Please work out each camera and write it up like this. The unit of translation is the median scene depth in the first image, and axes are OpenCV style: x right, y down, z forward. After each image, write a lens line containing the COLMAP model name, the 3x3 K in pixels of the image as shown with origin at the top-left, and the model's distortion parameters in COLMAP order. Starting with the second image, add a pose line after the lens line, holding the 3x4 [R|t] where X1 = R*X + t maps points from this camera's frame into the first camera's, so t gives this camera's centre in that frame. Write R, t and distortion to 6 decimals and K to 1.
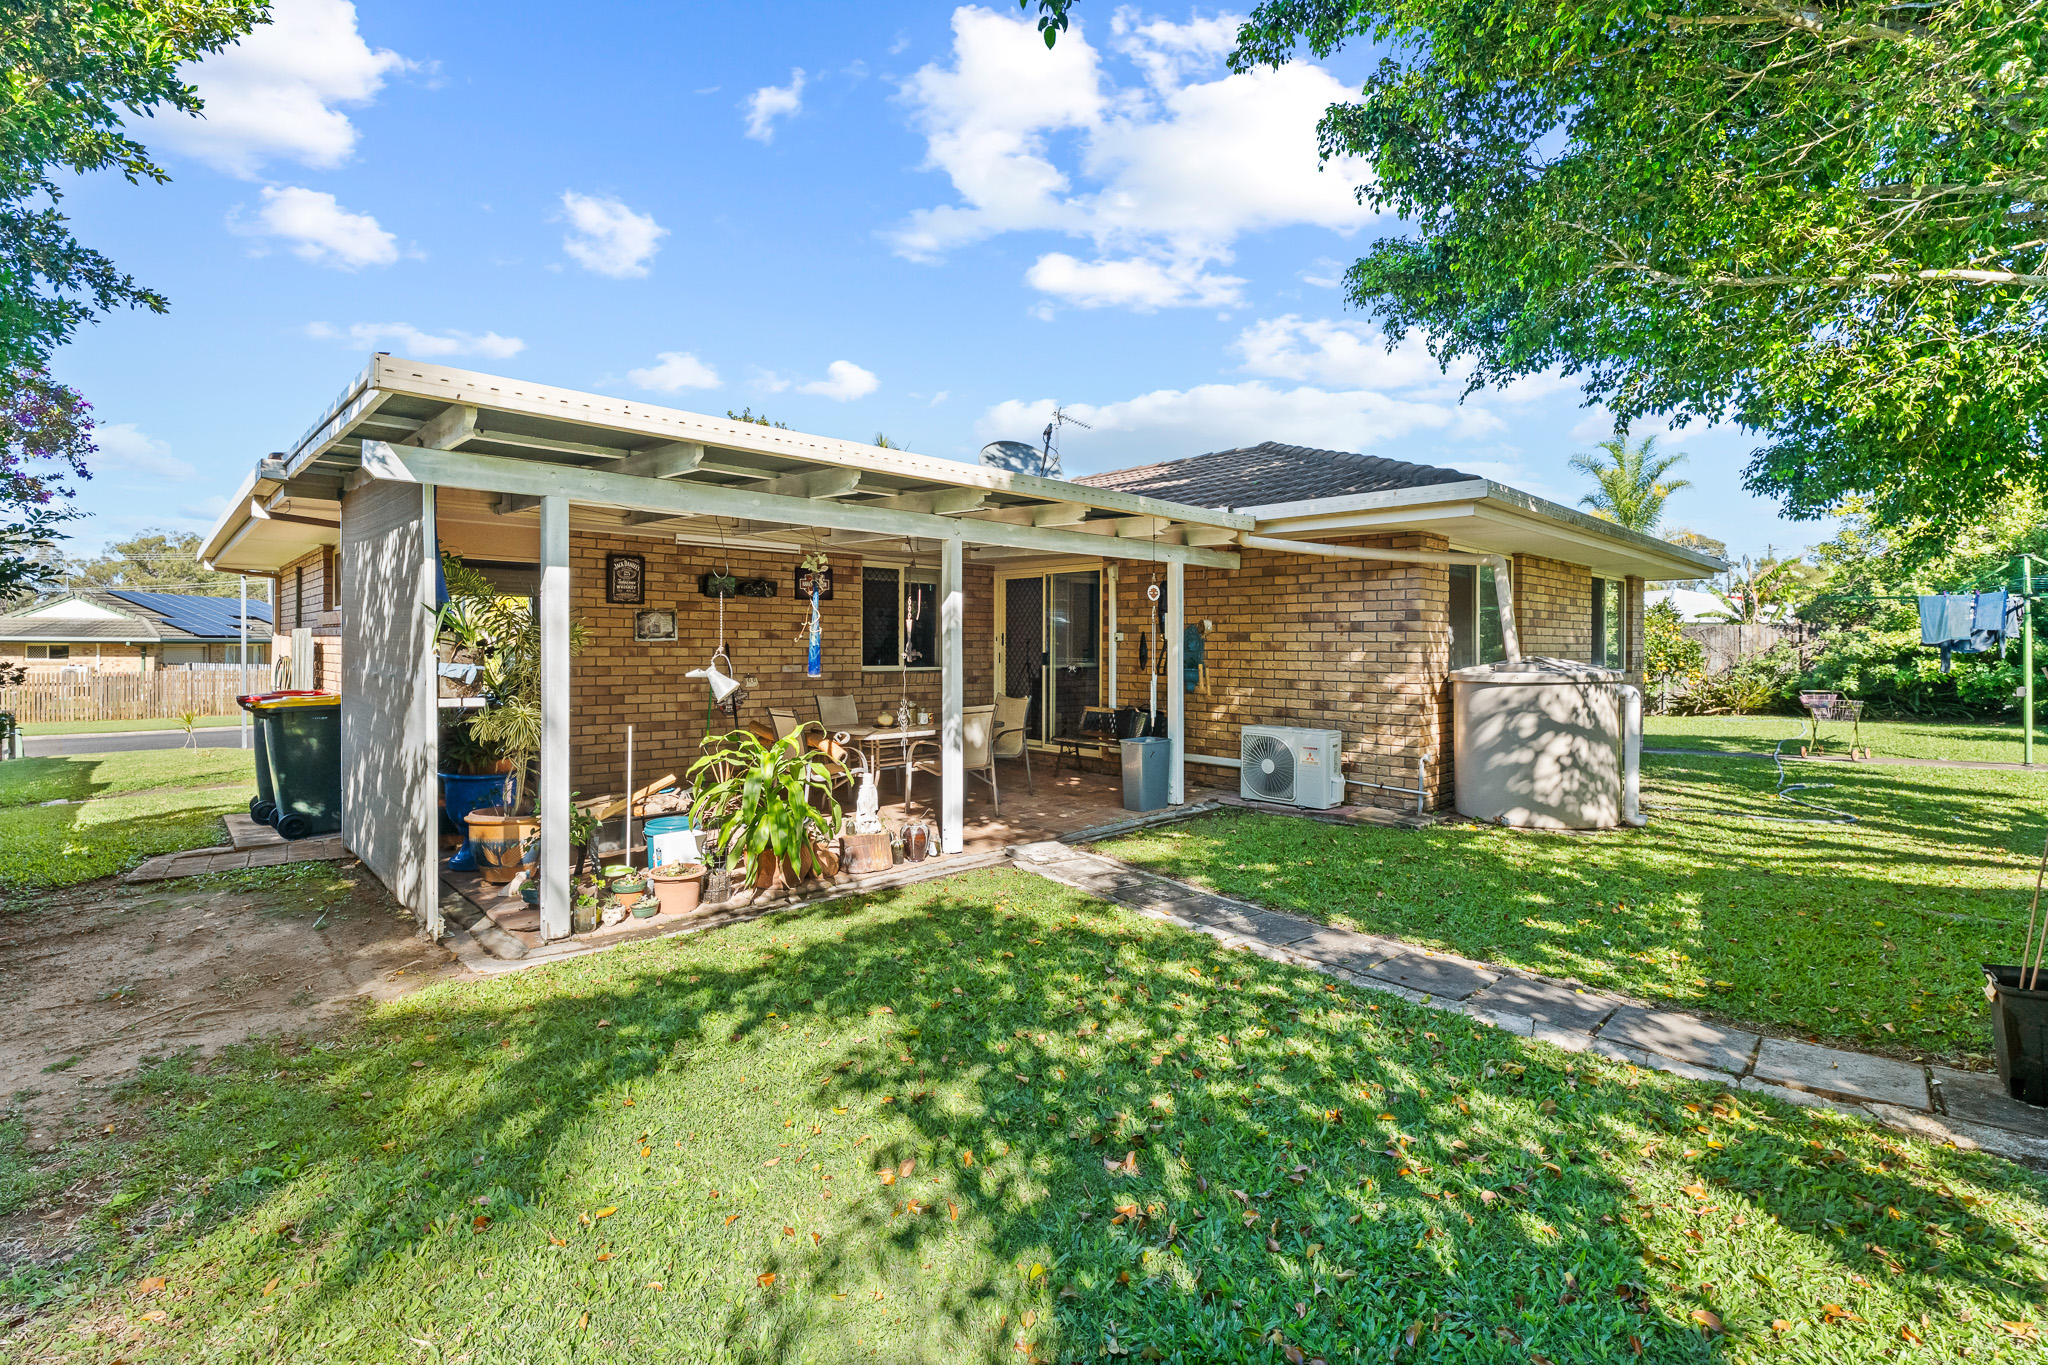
lens RADIAL K [[911.2, 0, 1019.0], [0, 911.2, 669.4], [0, 0, 1]] dist [0.004700, -0.000640]
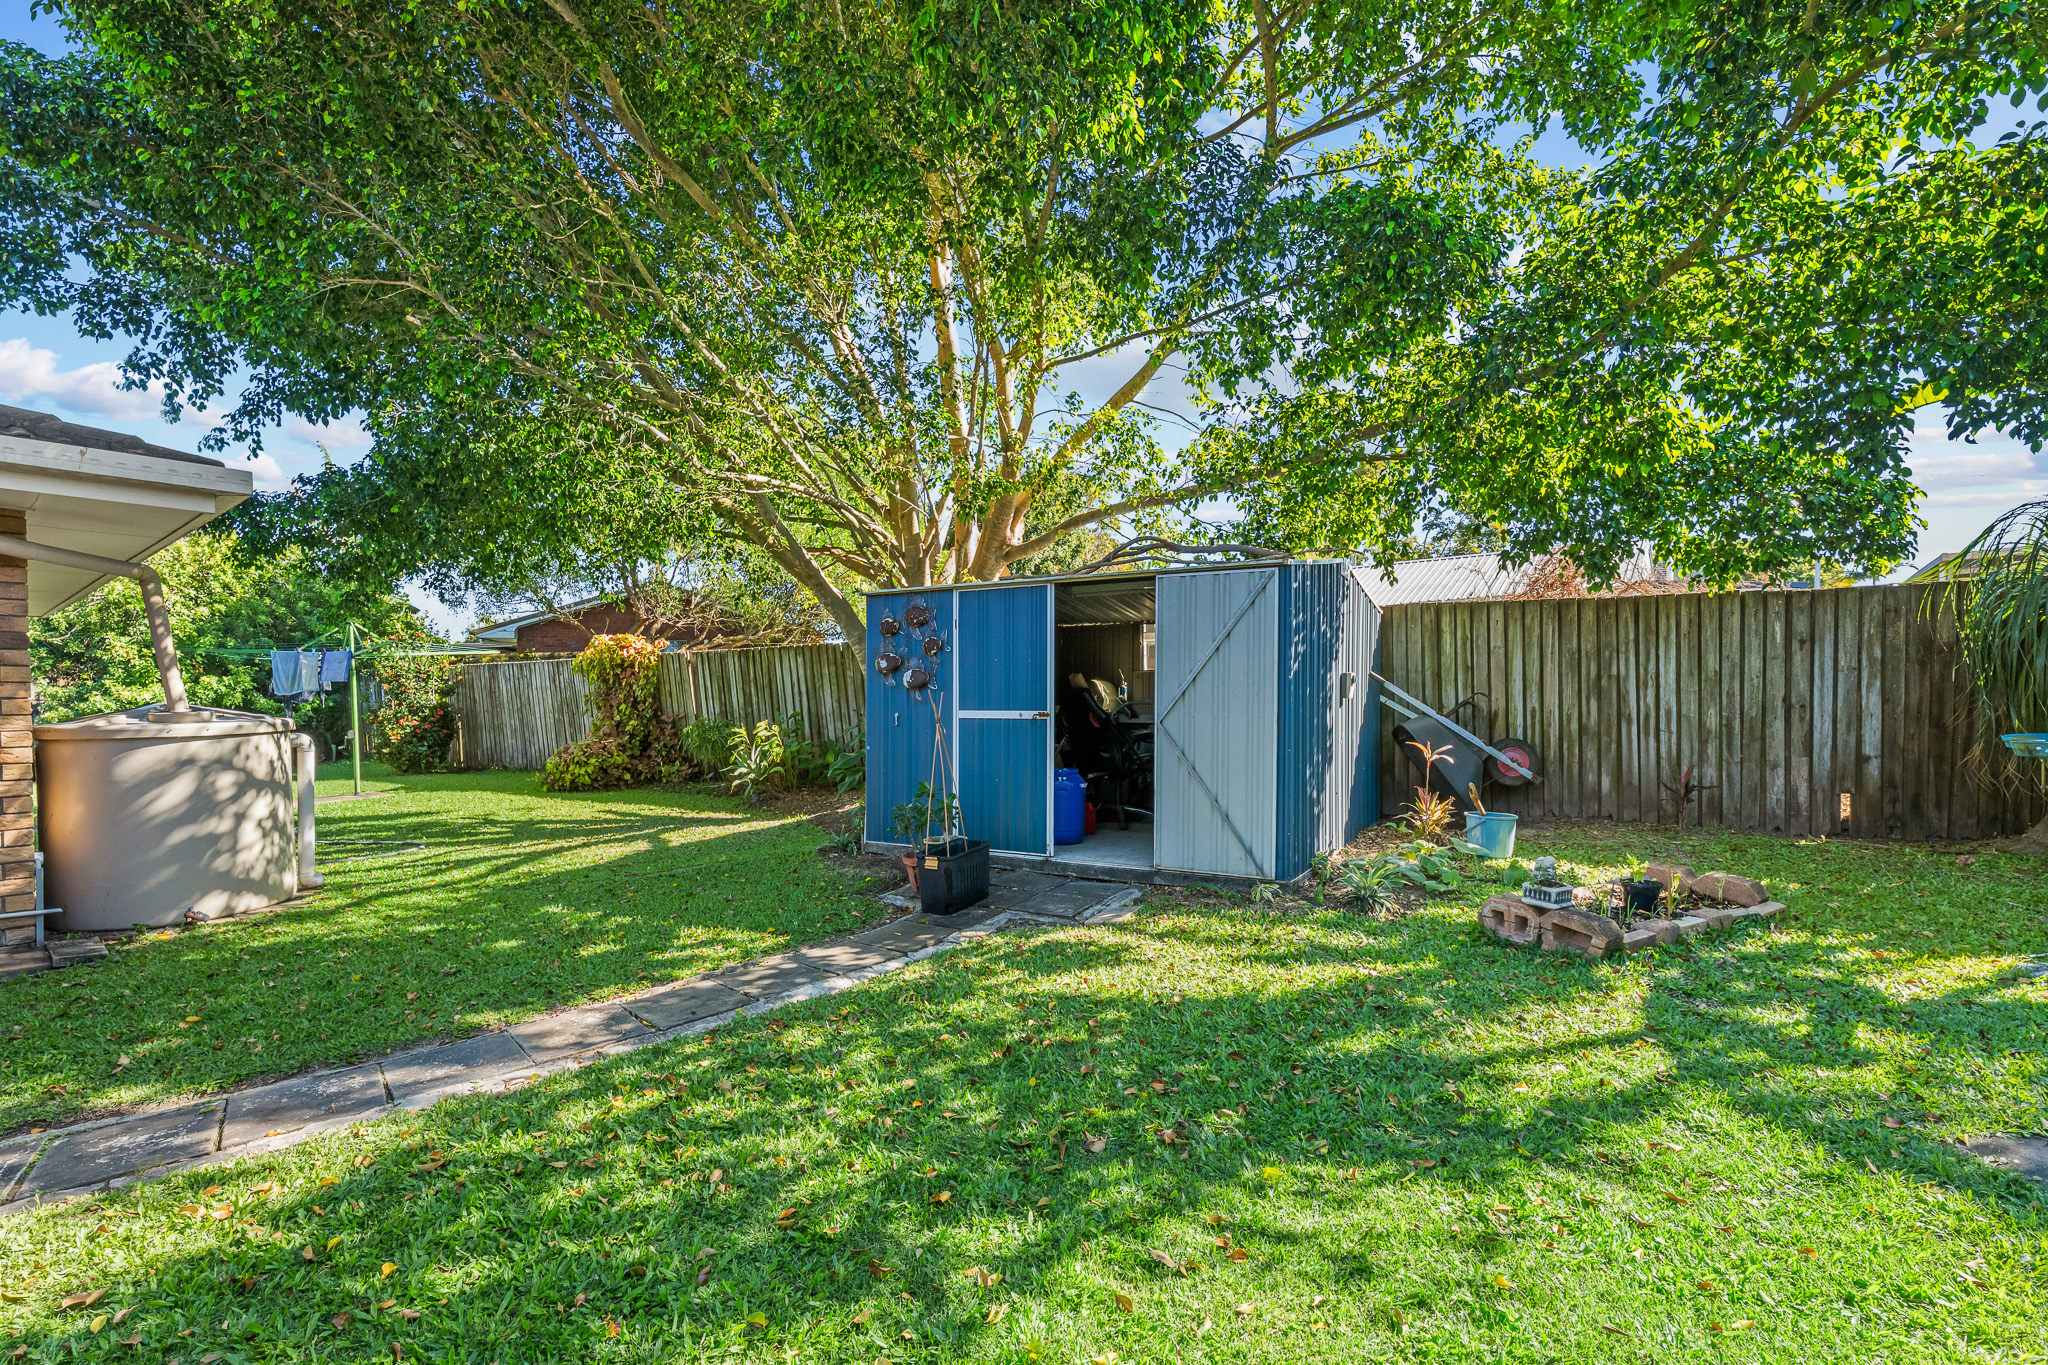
lens RADIAL K [[911.2, 0, 1019.2], [0, 911.2, 701.7], [0, 0, 1]] dist [0.004700, -0.000640]
pose [[-0.146896, 0.002629, 0.989149, -0.586938], [0.026420, 0.999650, 0.001267, 0.008086], [-0.988799, 0.026319, -0.146914, 0.747908]]
